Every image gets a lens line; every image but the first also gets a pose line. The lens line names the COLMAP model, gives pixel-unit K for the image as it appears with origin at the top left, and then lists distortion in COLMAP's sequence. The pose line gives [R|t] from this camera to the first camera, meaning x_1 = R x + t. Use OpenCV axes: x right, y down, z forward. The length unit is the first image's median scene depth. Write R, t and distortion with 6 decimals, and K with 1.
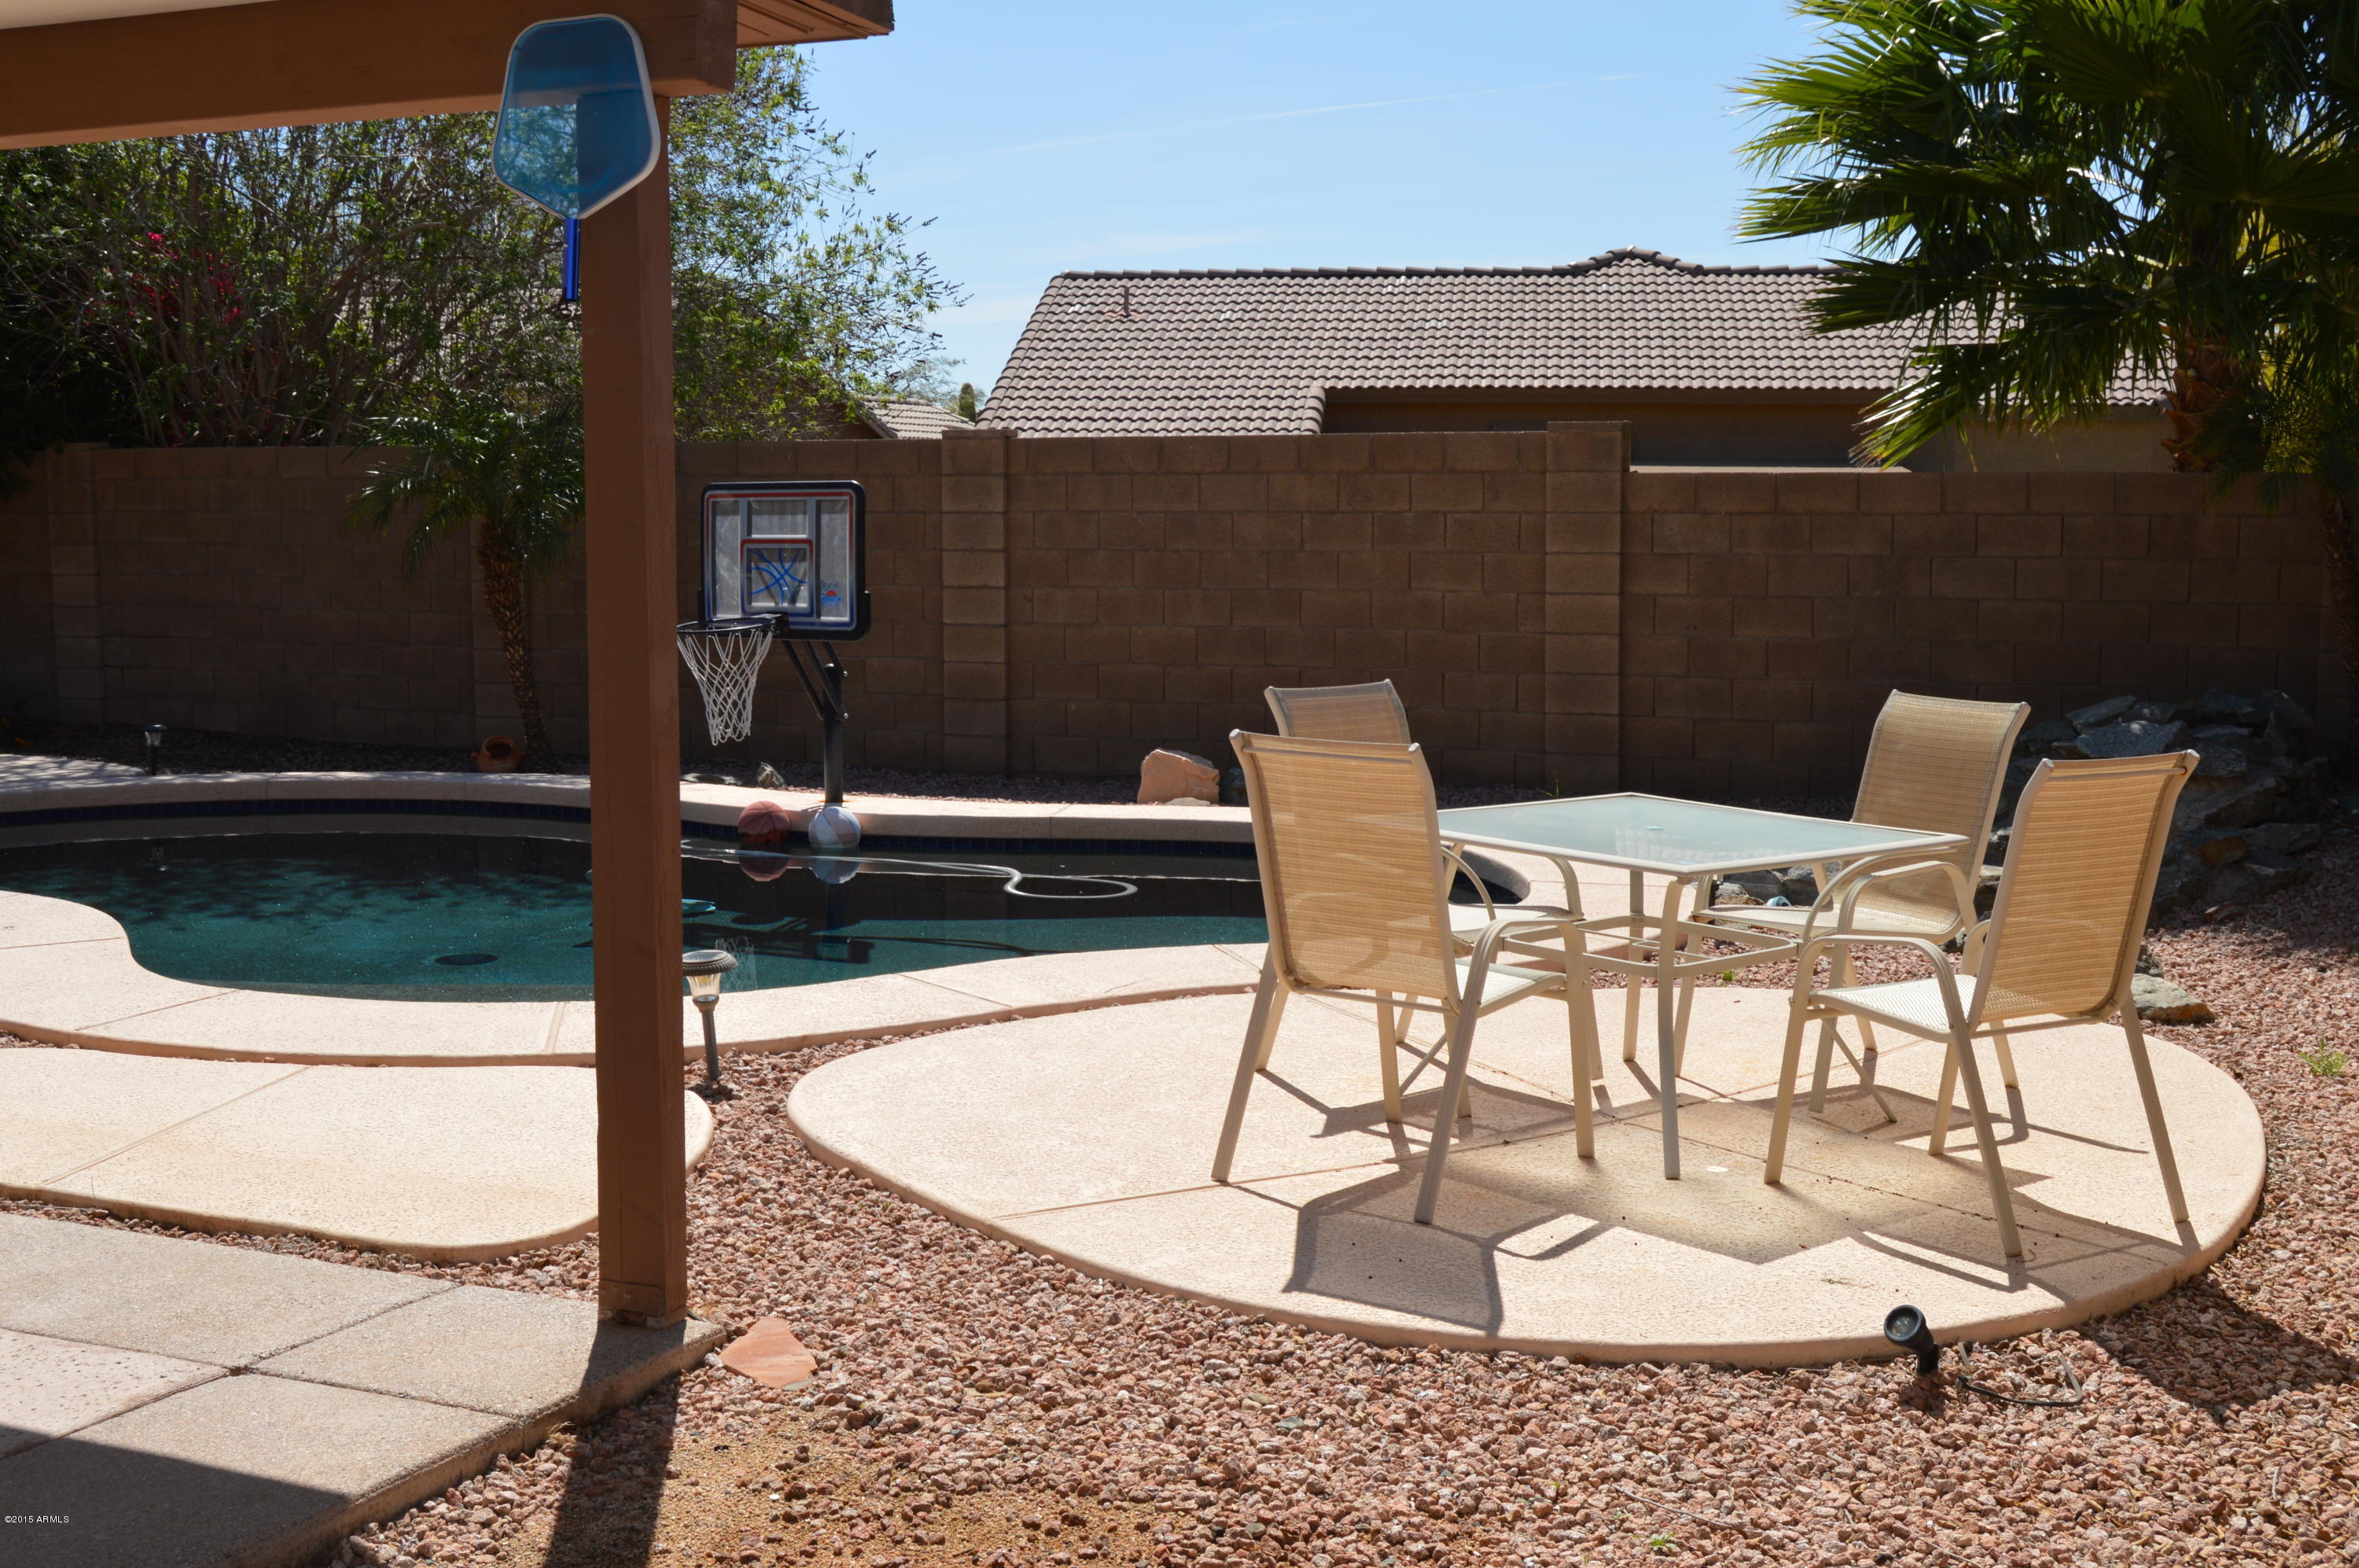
lens RADIAL K [[2658.9, 0, 1182.3], [0, 2658.9, 795.4], [0, 0, 1]] dist [-0.065712, 0.003346]
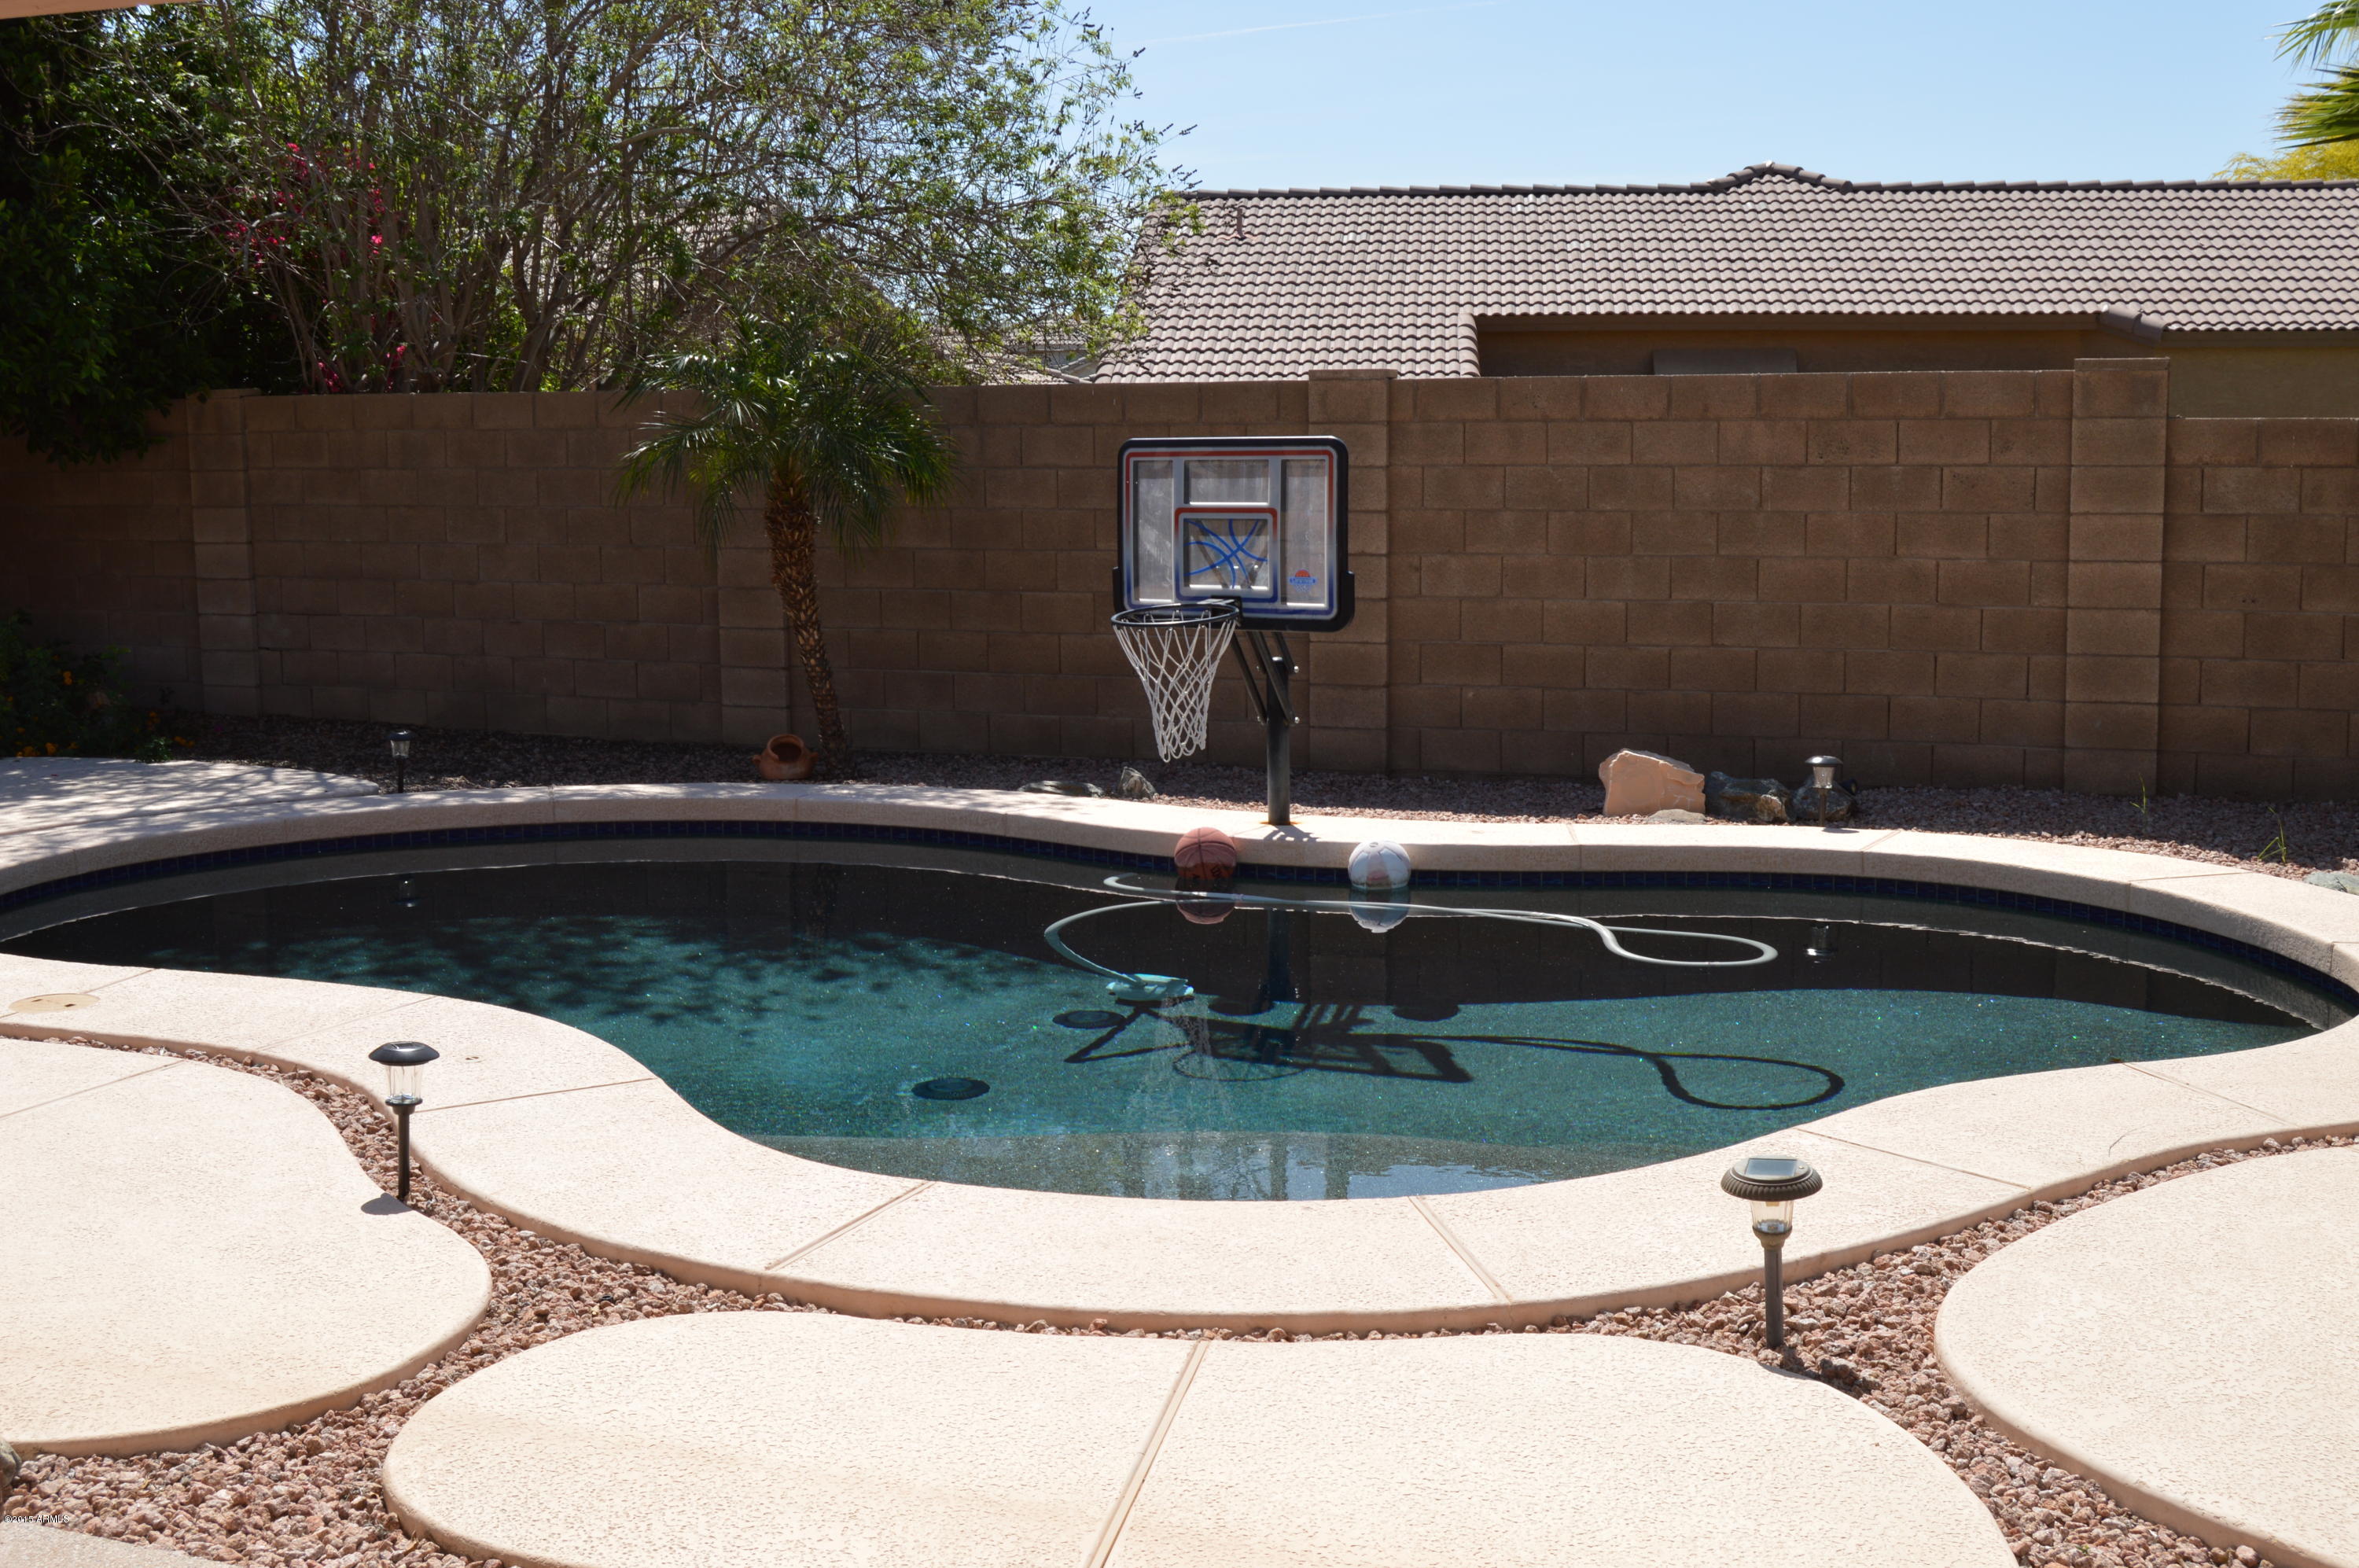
lens RADIAL K [[2684.6, 0, 1188.6], [0, 2684.6, 773.0], [0, 0, 1]] dist [-0.077493, 0.043777]
pose [[0.999557, -0.011686, 0.027384, -0.155197], [0.011203, 0.999780, 0.017719, -0.024324], [-0.027585, -0.017404, 0.999468, 0.141477]]
